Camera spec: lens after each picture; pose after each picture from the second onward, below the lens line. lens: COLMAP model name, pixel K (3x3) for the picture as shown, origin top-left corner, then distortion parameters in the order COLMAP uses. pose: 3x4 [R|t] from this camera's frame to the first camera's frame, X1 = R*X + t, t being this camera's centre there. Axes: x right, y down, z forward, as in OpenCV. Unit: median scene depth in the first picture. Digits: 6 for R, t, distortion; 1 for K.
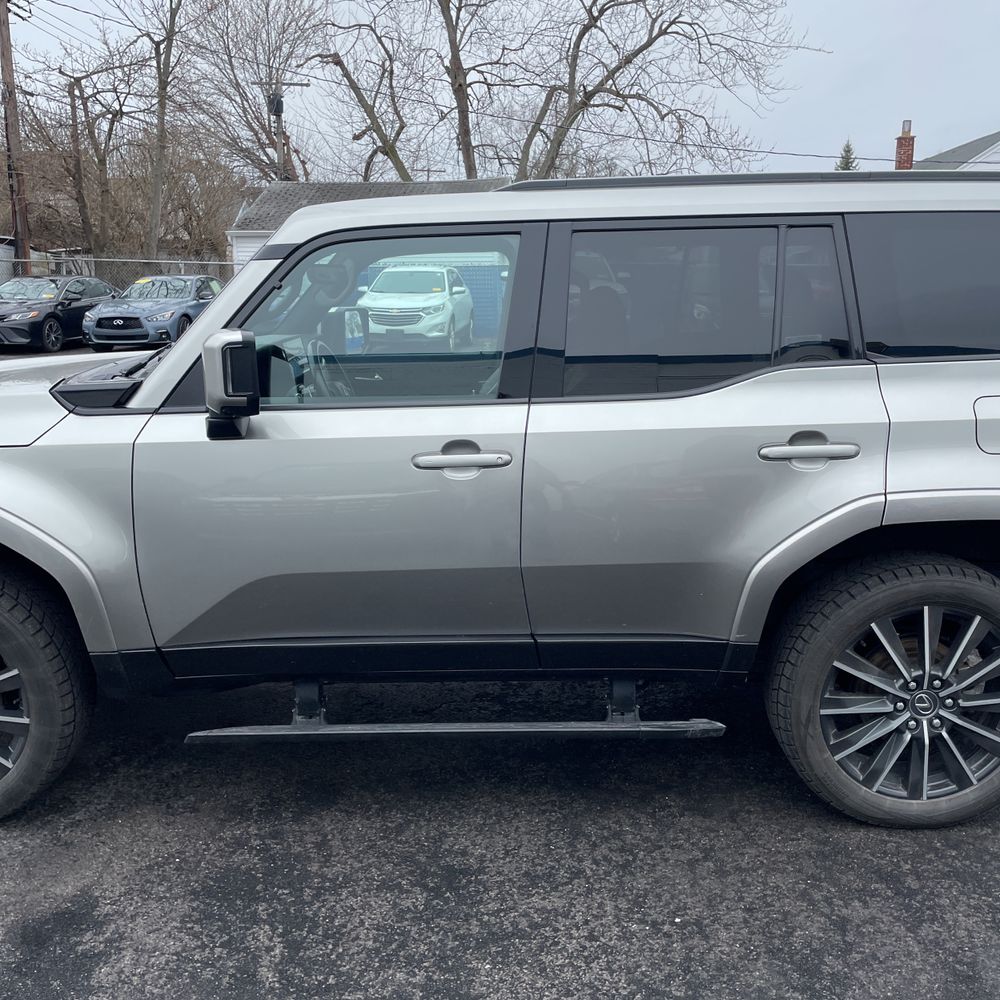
lens RADIAL K [[1008.8, 0, 500.7], [0, 1008.8, 499.2], [0, 0, 1]] dist [0.114528, -0.180352]
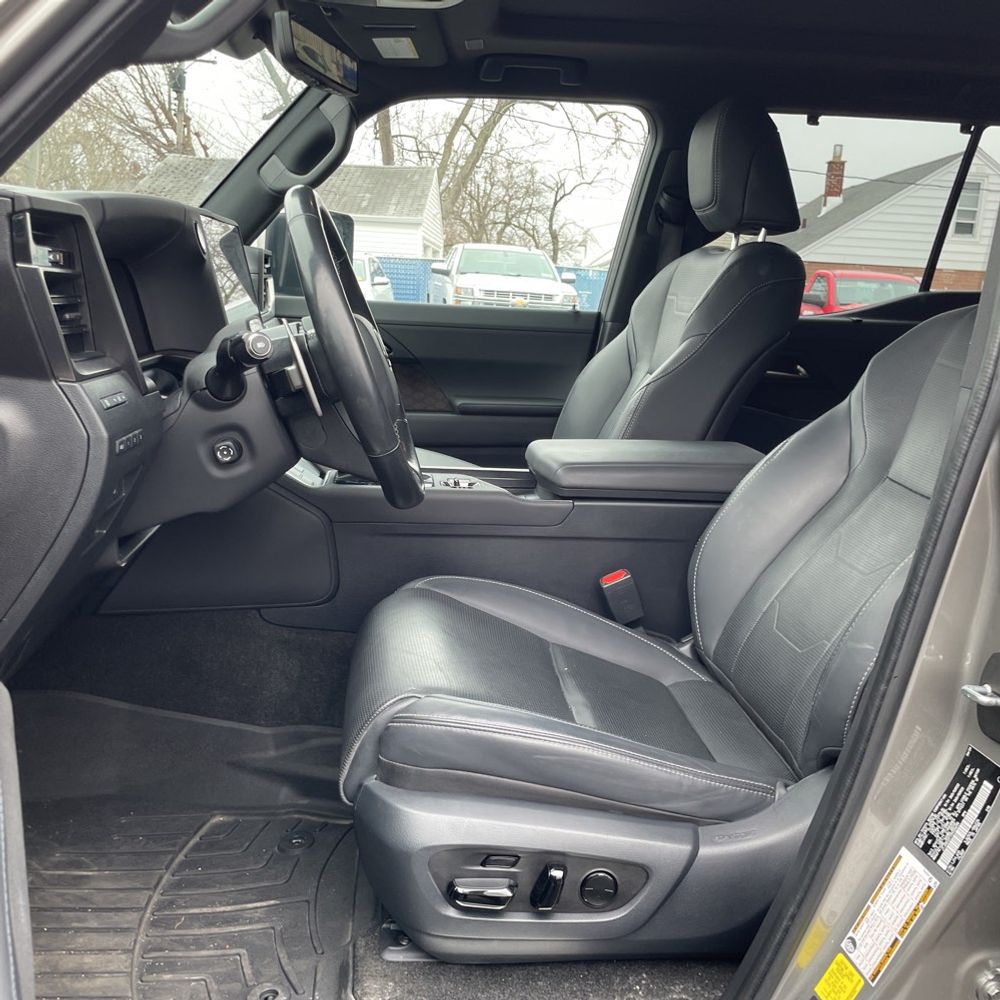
lens RADIAL K [[1012.1, 0, 501.2], [0, 1012.1, 498.1], [0, 0, 1]] dist [0.121531, -0.264185]
pose [[0.993651, 0.040424, 0.104991, -0.023883], [-0.039156, 0.999133, -0.014113, -0.009529], [-0.105471, 0.009912, 0.994373, 0.113429]]
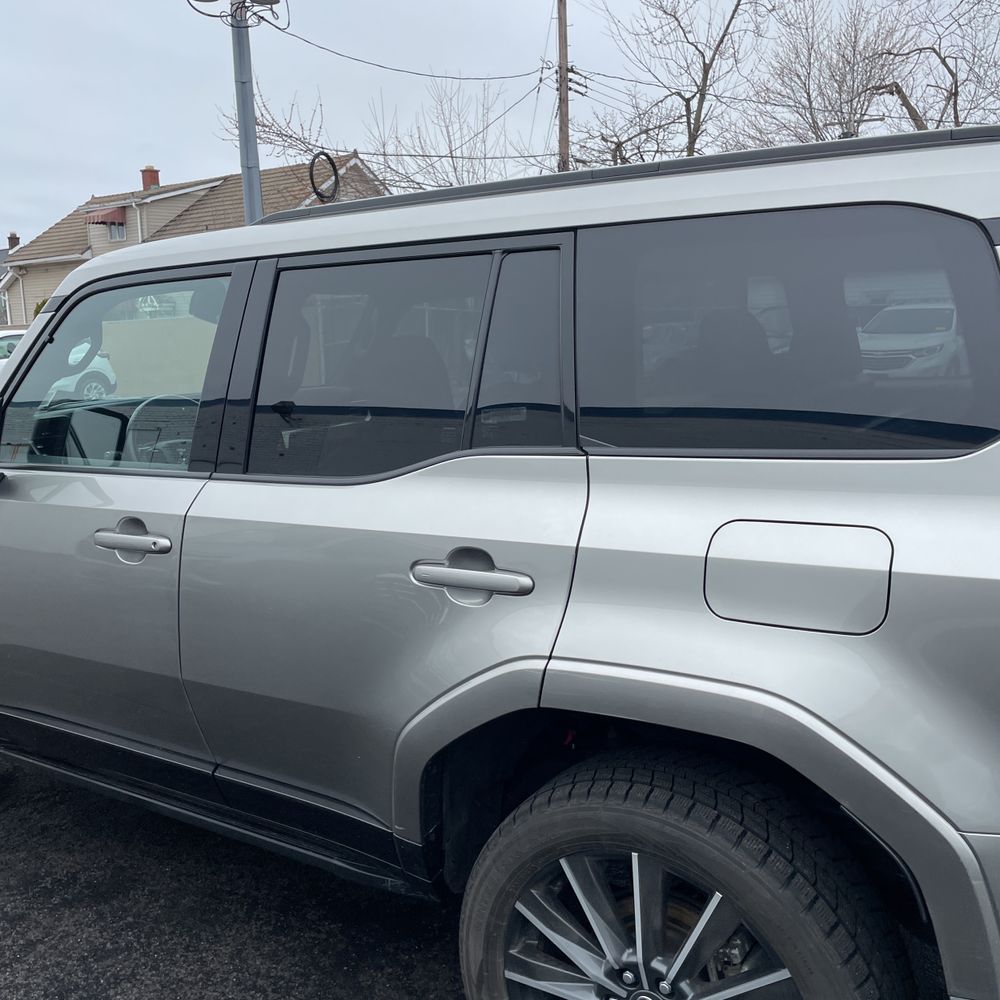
lens RADIAL K [[1005.5, 0, 494.8], [0, 1005.5, 491.4], [0, 0, 1]] dist [0.098573, -0.151298]
pose [[0.842784, 0.071658, -0.533461, 0.094847], [-0.096689, 0.995132, -0.019081, -0.013174], [0.529496, 0.067661, 0.845610, 0.061876]]
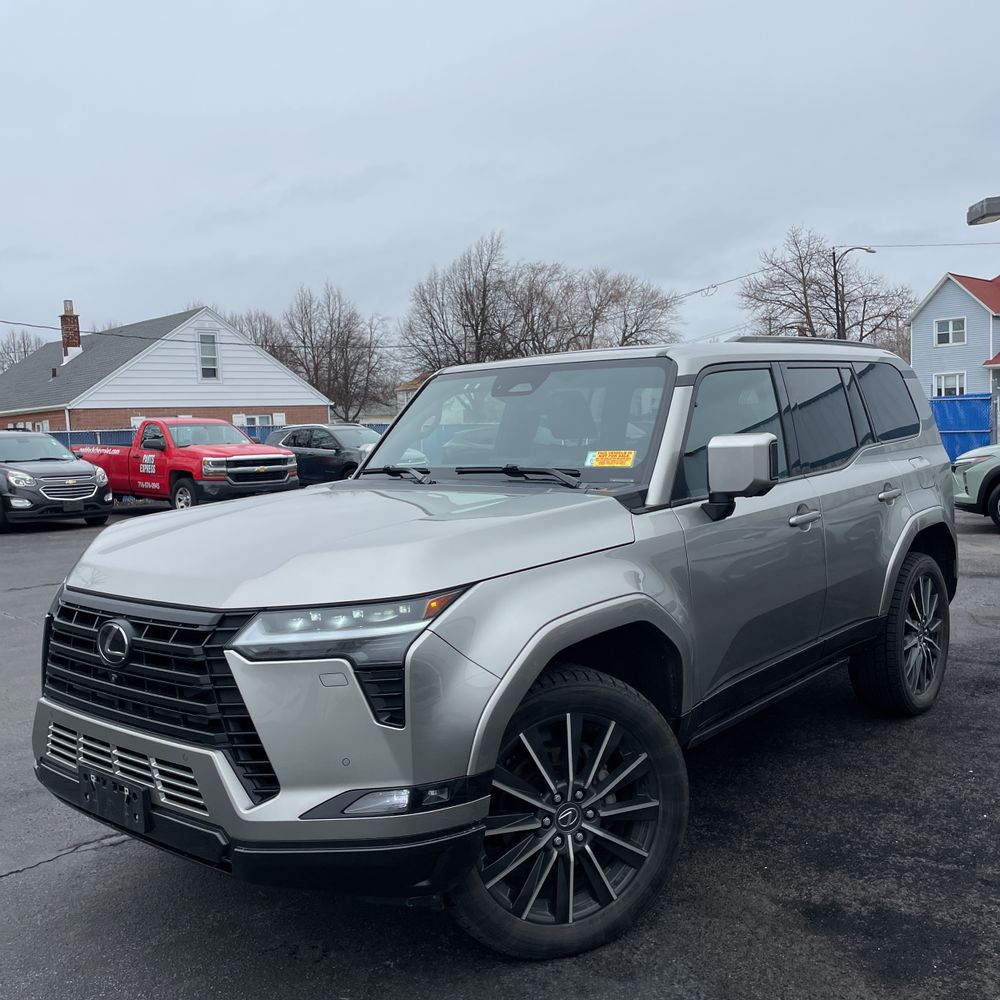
lens RADIAL K [[989.9, 0, 504.1], [0, 989.9, 496.1], [0, 0, 1]] dist [0.109492, -0.188062]
pose [[0.652683, -0.076405, 0.753768, -0.197580], [0.199189, 0.977207, -0.073423, -0.007071], [-0.730977, 0.198064, 0.653026, 0.052885]]
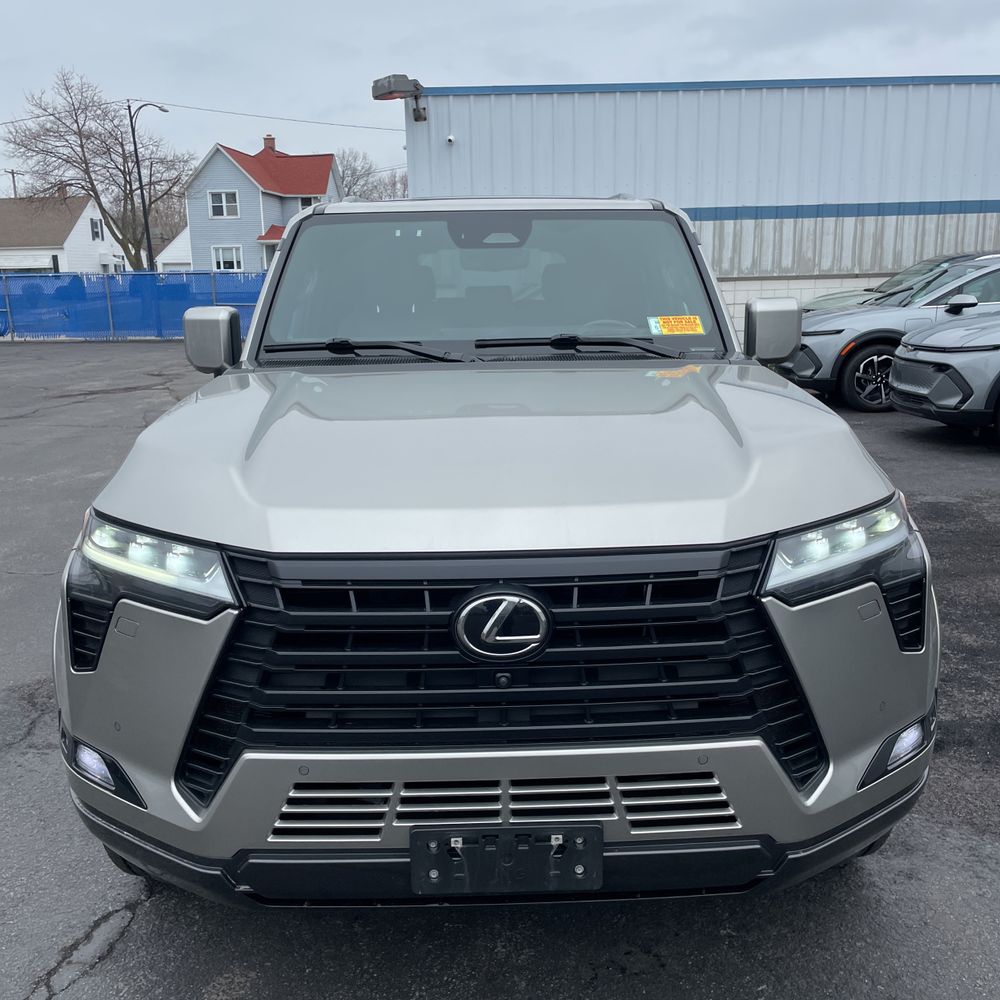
lens RADIAL K [[977.5, 0, 534.5], [0, 977.5, 500.4], [0, 0, 1]] dist [0.121844, -0.137098]
pose [[-0.004455, -0.219804, 0.975534, -0.210532], [0.234513, 0.948108, 0.214695, -0.035785], [-0.972103, 0.229732, 0.047324, 0.176207]]
